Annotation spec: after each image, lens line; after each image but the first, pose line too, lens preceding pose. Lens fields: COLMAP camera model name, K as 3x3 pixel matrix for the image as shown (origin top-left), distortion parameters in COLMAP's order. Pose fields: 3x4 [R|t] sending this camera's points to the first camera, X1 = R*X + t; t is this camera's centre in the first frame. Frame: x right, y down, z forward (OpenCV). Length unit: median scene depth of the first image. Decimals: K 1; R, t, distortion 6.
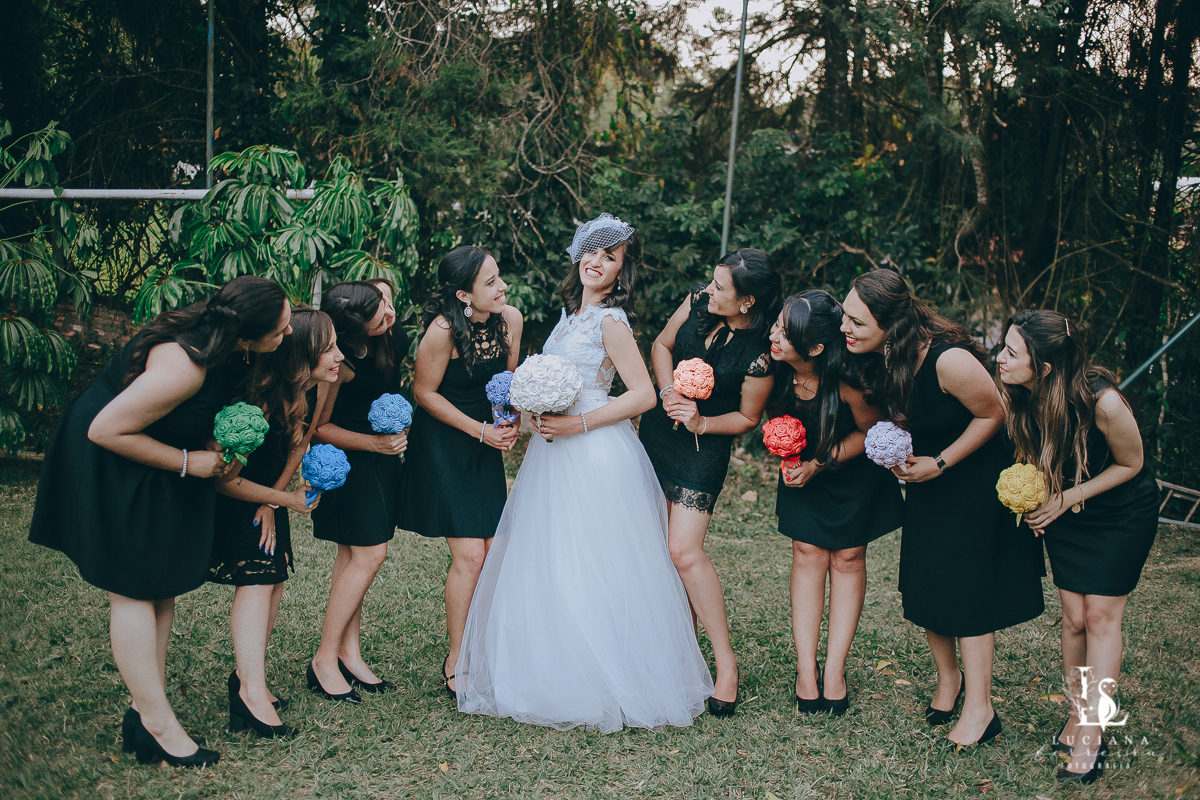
lens RADIAL K [[1189.4, 0, 604.4], [0, 1189.4, 398.4], [0, 0, 1]] dist [-0.030363, 0.000000]
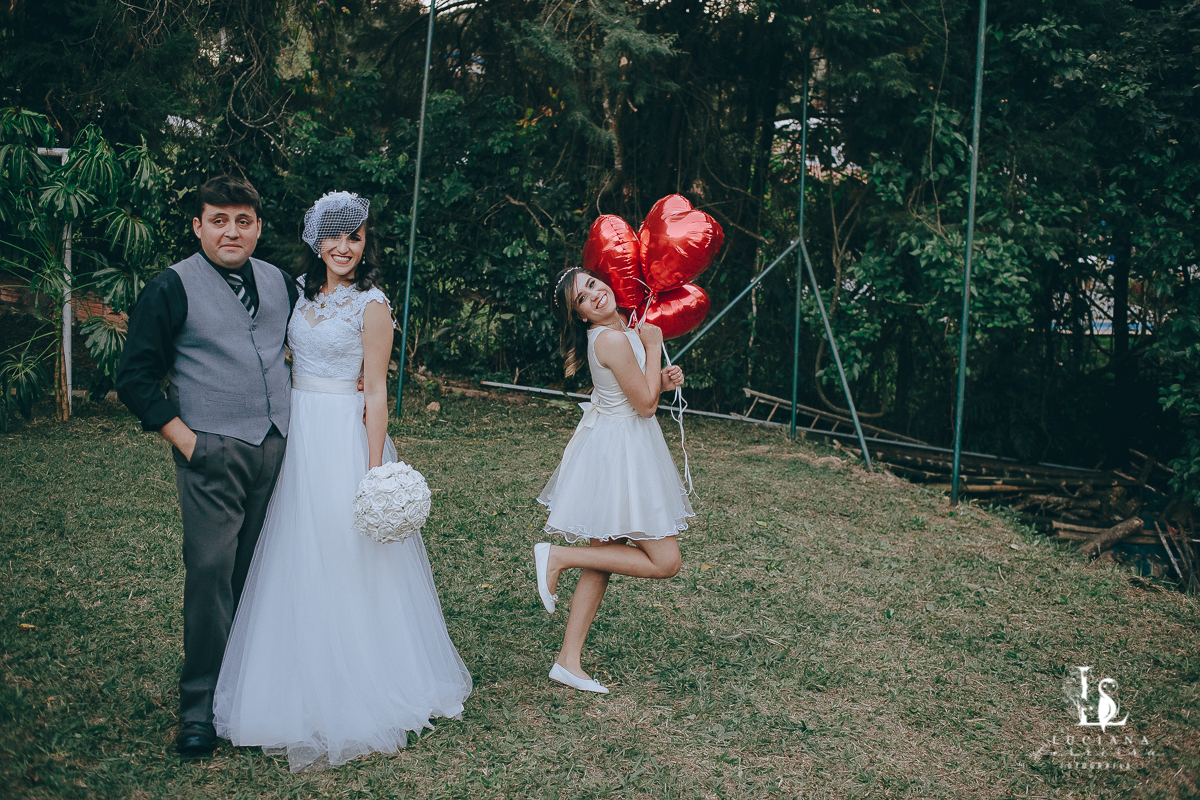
lens RADIAL K [[1189.4, 0, 607.7], [0, 1189.4, 394.6], [0, 0, 1]] dist [-0.030363, 0.000000]
pose [[0.958551, -0.012623, 0.284643, -0.064851], [-0.008358, 0.997342, 0.072375, -0.023898], [-0.284800, -0.071754, 0.955898, -0.266268]]
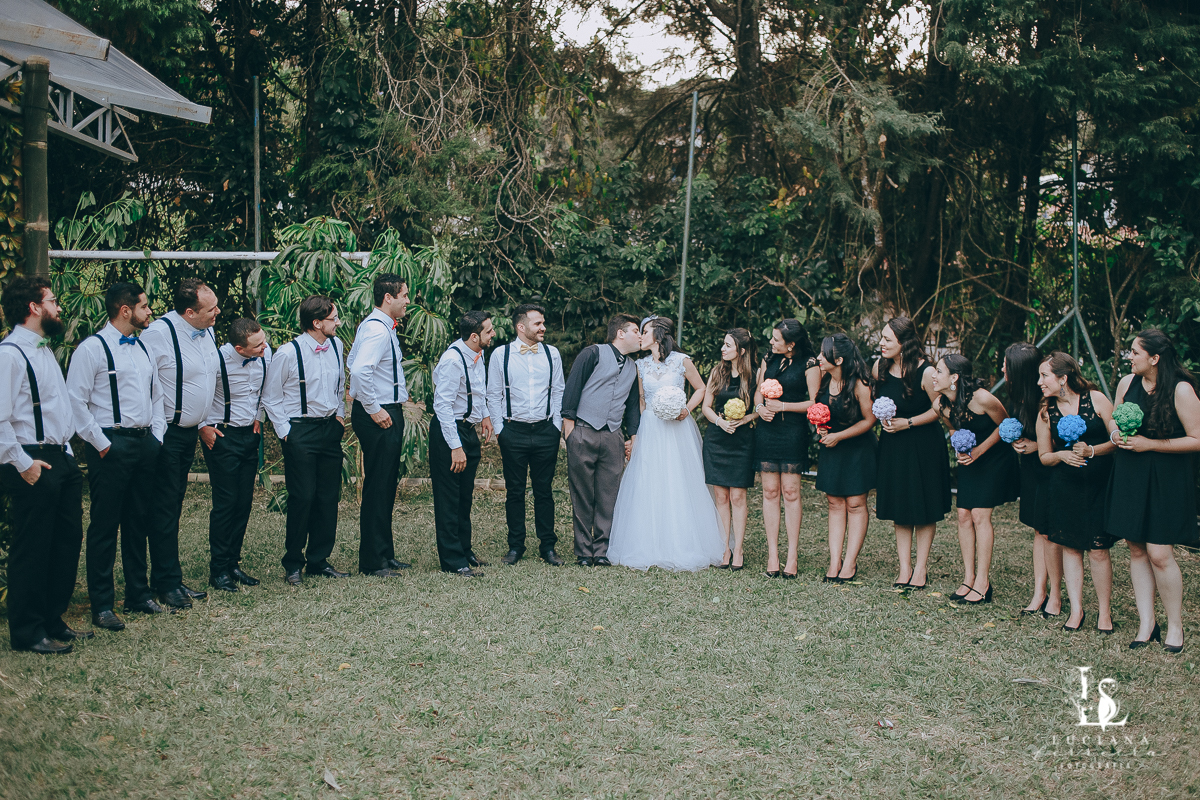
lens RADIAL K [[1301.2, 0, 619.7], [0, 1301.2, 388.9], [0, 0, 1]] dist [-0.033025, 0.000000]
pose [[0.993122, -0.018837, 0.115557, -0.134559], [0.019588, 0.999794, -0.005372, -0.018676], [-0.115432, 0.007599, 0.993286, -0.386588]]
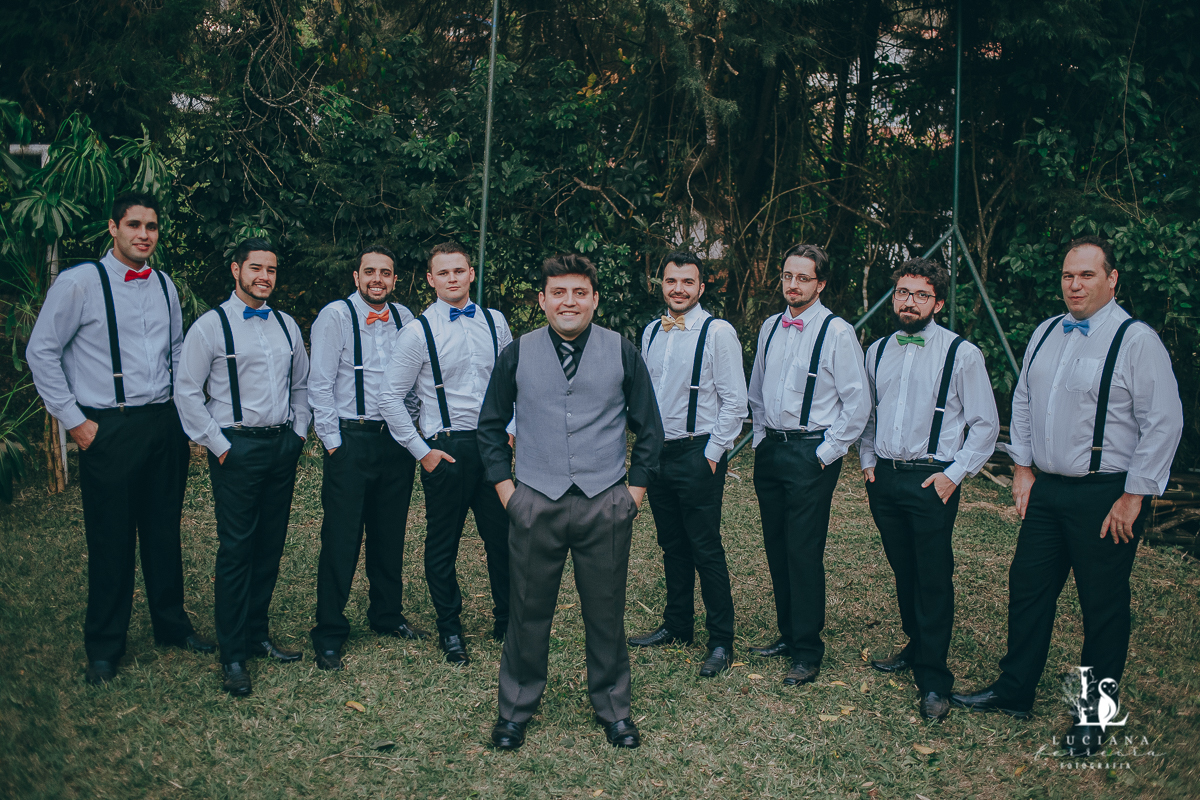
lens RADIAL K [[1189.4, 0, 610.5], [0, 1189.4, 394.3], [0, 0, 1]] dist [-0.030363, 0.000000]
pose [[0.958849, -0.047390, 0.279933, -0.089147], [0.019030, 0.994482, 0.103170, -0.070451], [-0.283278, -0.093597, 0.954460, 0.004778]]
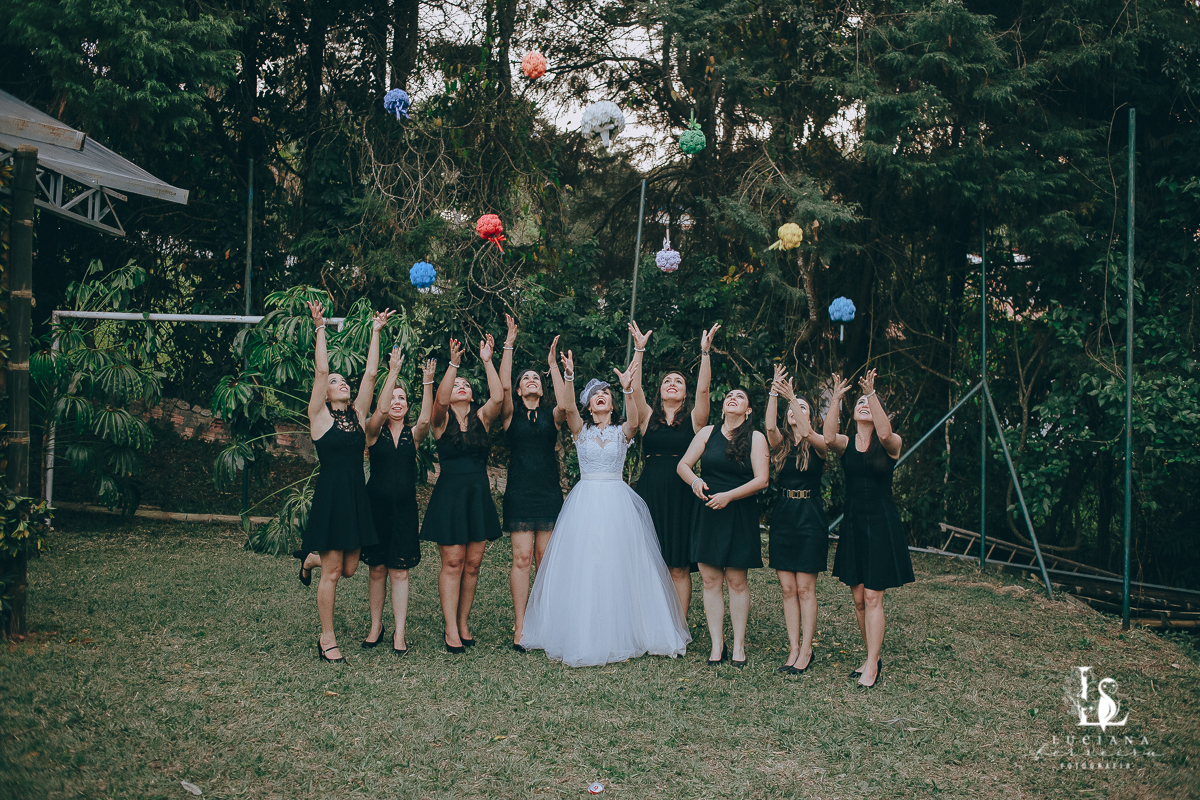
lens RADIAL K [[1189.4, 0, 605.8], [0, 1189.4, 391.9], [0, 0, 1]] dist [-0.030363, 0.000000]
pose [[0.994202, 0.006036, 0.107363, -0.080666], [-0.001087, 0.998936, -0.046097, -0.024677], [-0.107527, 0.045713, 0.993151, -0.411499]]
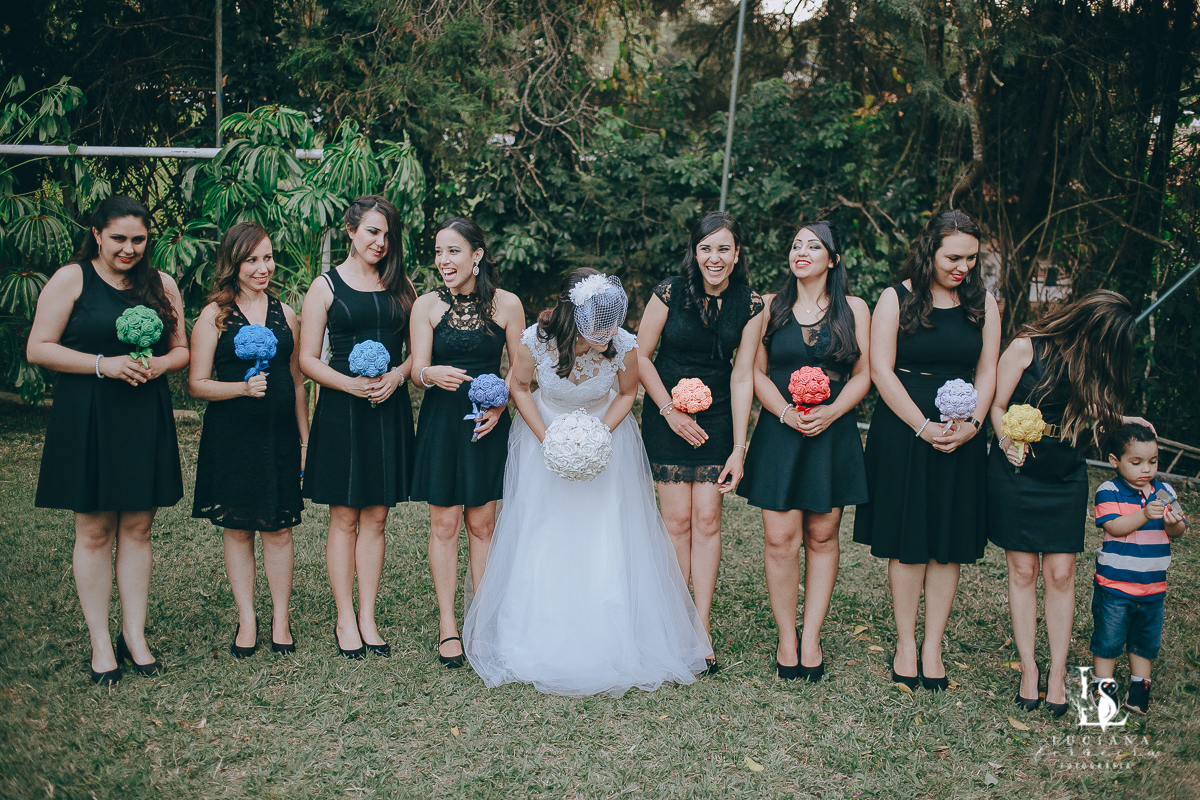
lens RADIAL K [[1189.4, 0, 603.6], [0, 1189.4, 397.3], [0, 0, 1]] dist [-0.030363, 0.000000]
pose [[0.999960, 0.008930, -0.000956, 0.000738], [-0.008853, 0.998004, 0.062532, -0.028199], [0.001513, -0.062521, 0.998043, -0.034660]]
